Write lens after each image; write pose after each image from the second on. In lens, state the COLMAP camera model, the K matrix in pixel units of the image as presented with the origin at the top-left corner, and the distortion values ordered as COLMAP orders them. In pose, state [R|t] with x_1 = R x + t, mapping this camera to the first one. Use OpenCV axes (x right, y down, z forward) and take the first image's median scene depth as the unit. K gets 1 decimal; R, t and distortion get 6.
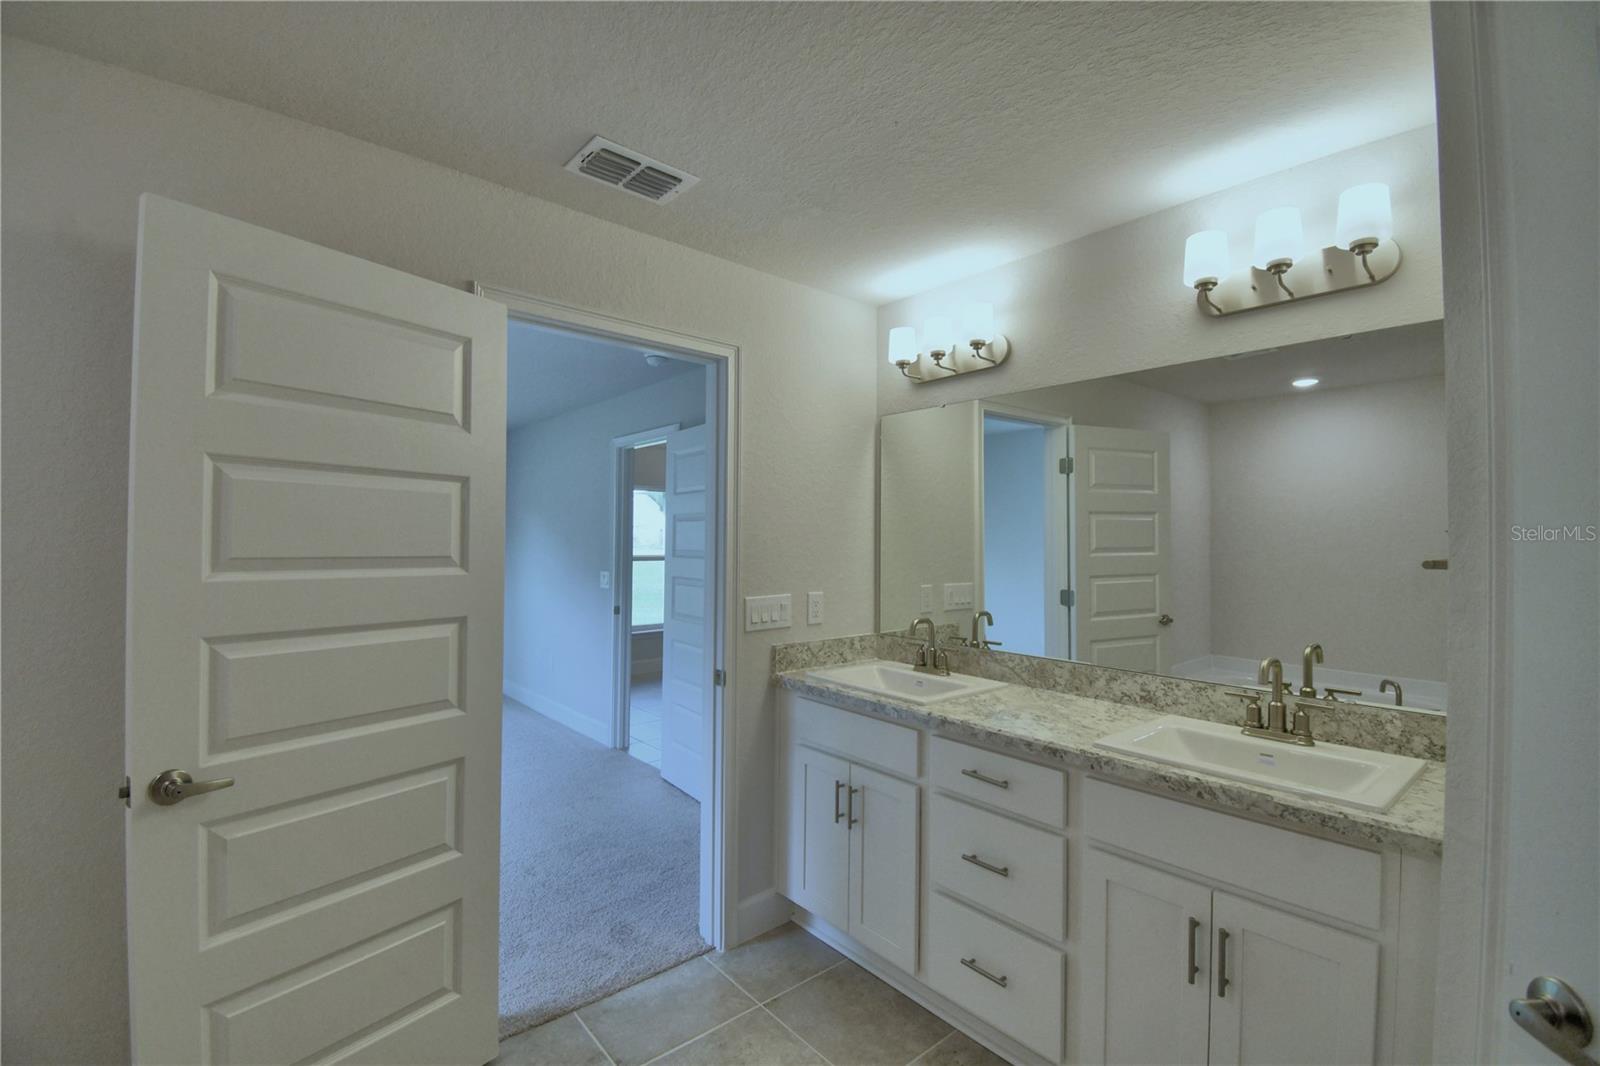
lens RADIAL K [[705.6, 0, 815.9], [0, 705.6, 532.6], [0, 0, 1]] dist [0.005671, -0.014100]
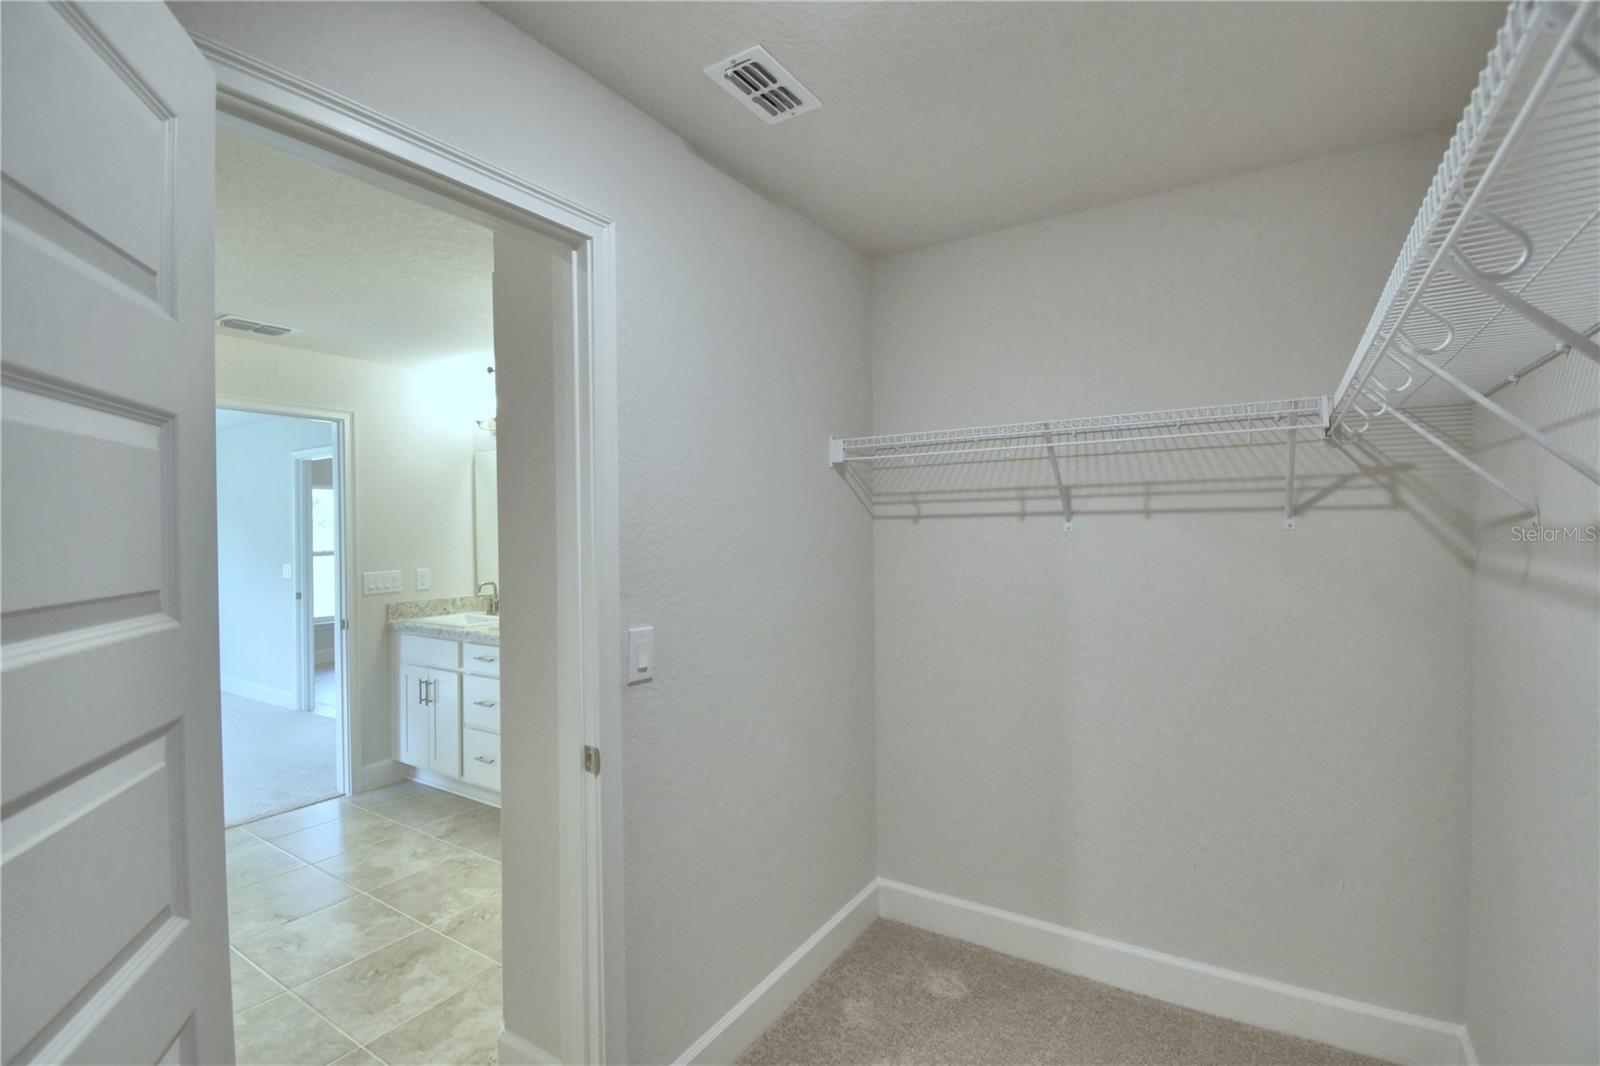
lens RADIAL K [[705.6, 0, 797.0], [0, 705.6, 531.8], [0, 0, 1]] dist [0.005671, -0.014100]
pose [[0.958409, -0.024150, 0.284374, 0.410760], [0.020044, 0.999649, 0.017340, -0.007506], [-0.284693, -0.010919, 0.958556, -0.834241]]
